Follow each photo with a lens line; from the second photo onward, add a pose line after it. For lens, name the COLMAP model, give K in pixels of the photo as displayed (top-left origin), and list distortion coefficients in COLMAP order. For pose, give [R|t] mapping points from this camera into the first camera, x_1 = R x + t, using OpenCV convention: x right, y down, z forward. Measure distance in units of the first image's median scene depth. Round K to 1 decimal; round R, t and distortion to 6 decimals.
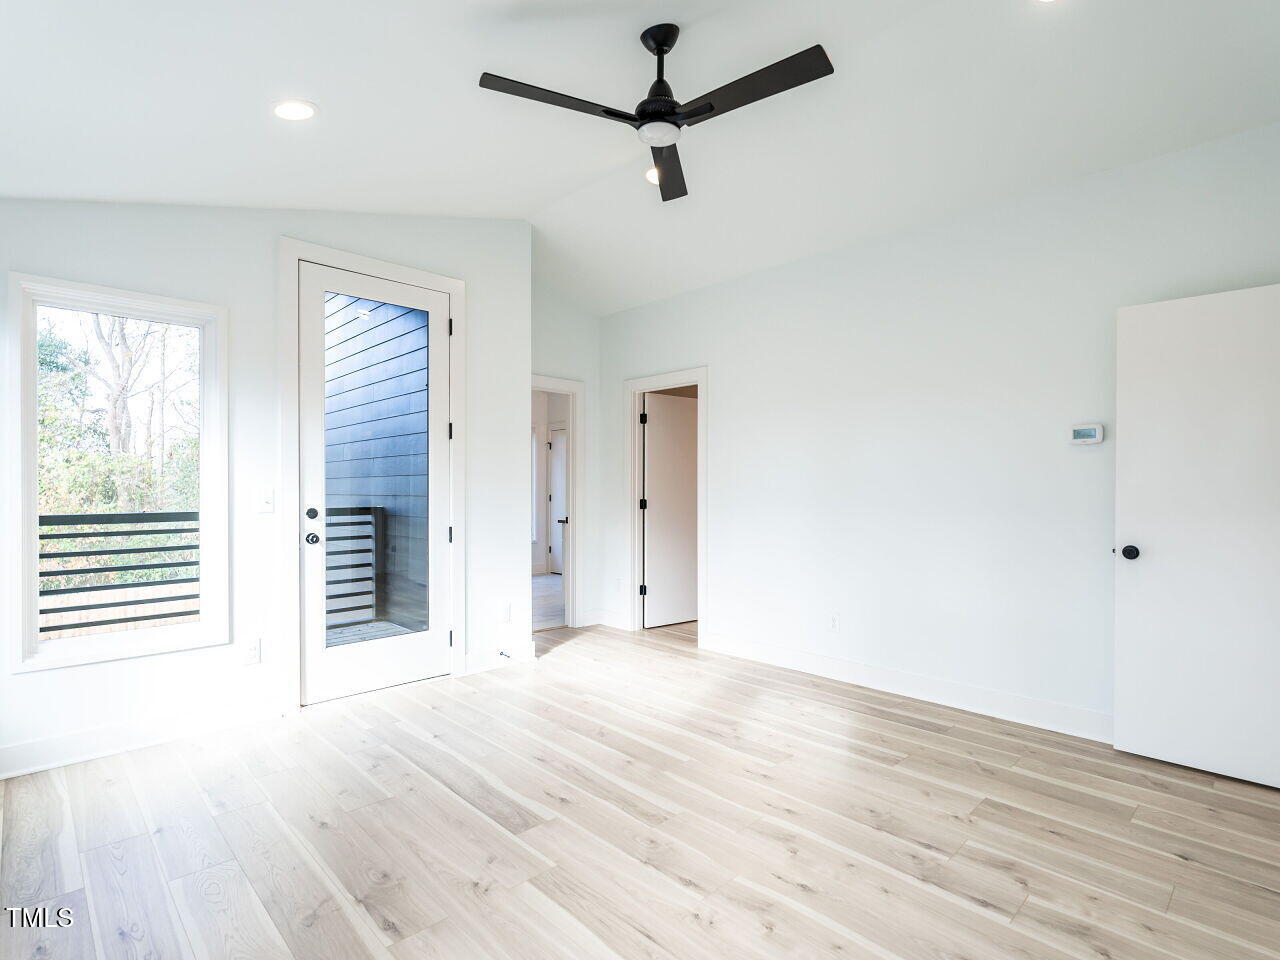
lens RADIAL K [[669.1, 0, 640.2], [0, 669.1, 493.5], [0, 0, 1]] dist [-0.004181, -0.000045]
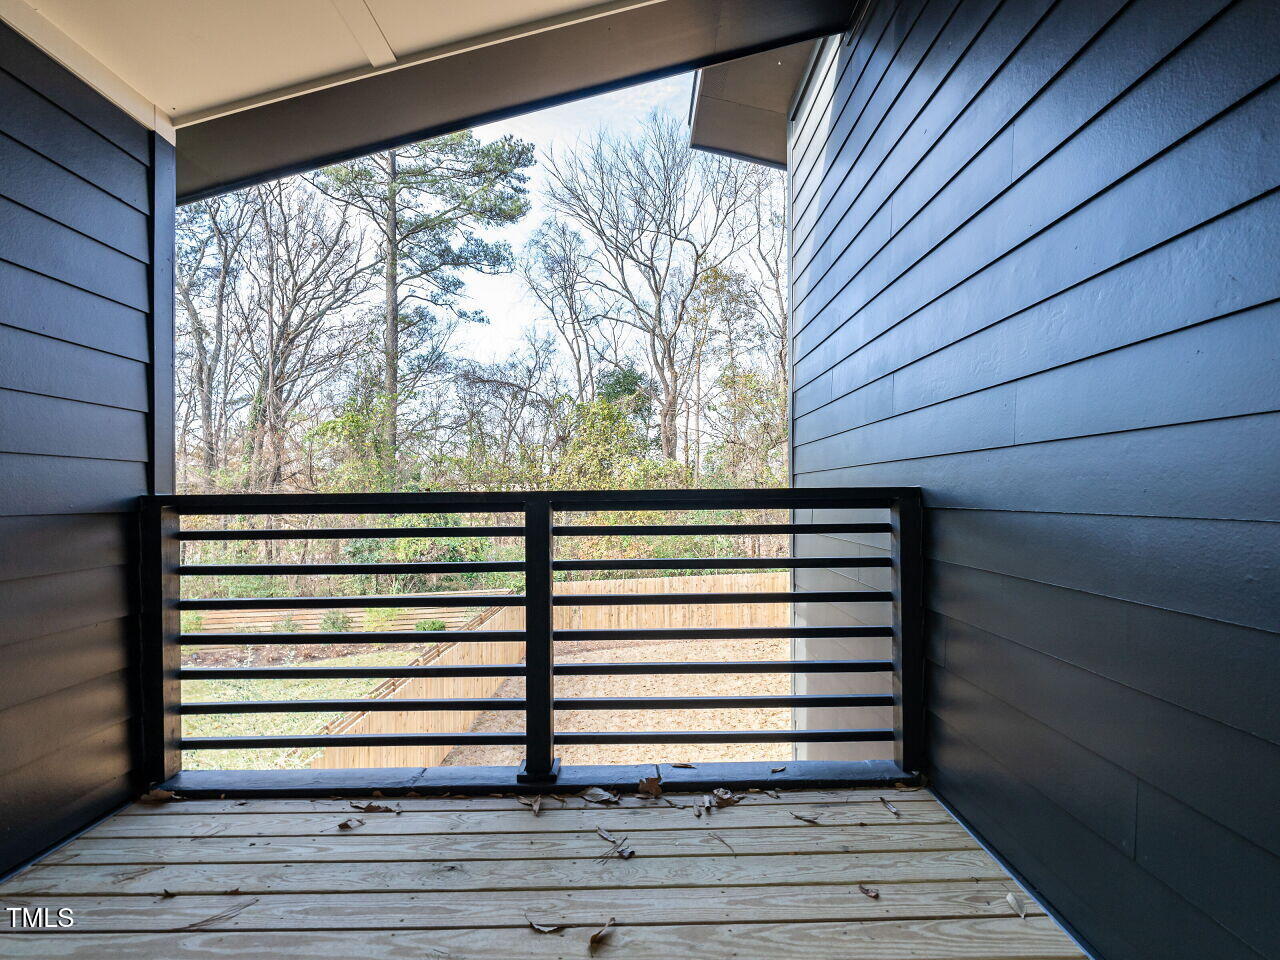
lens RADIAL K [[623.7, 0, 656.0], [0, 623.7, 491.6], [0, 0, 1]] dist [0.000119, 0.000034]
pose [[0.747723, -0.007507, -0.663969, -0.259529], [0.001950, 0.999957, -0.009109, 0.025677], [0.664008, 0.005517, 0.747705, 0.629773]]
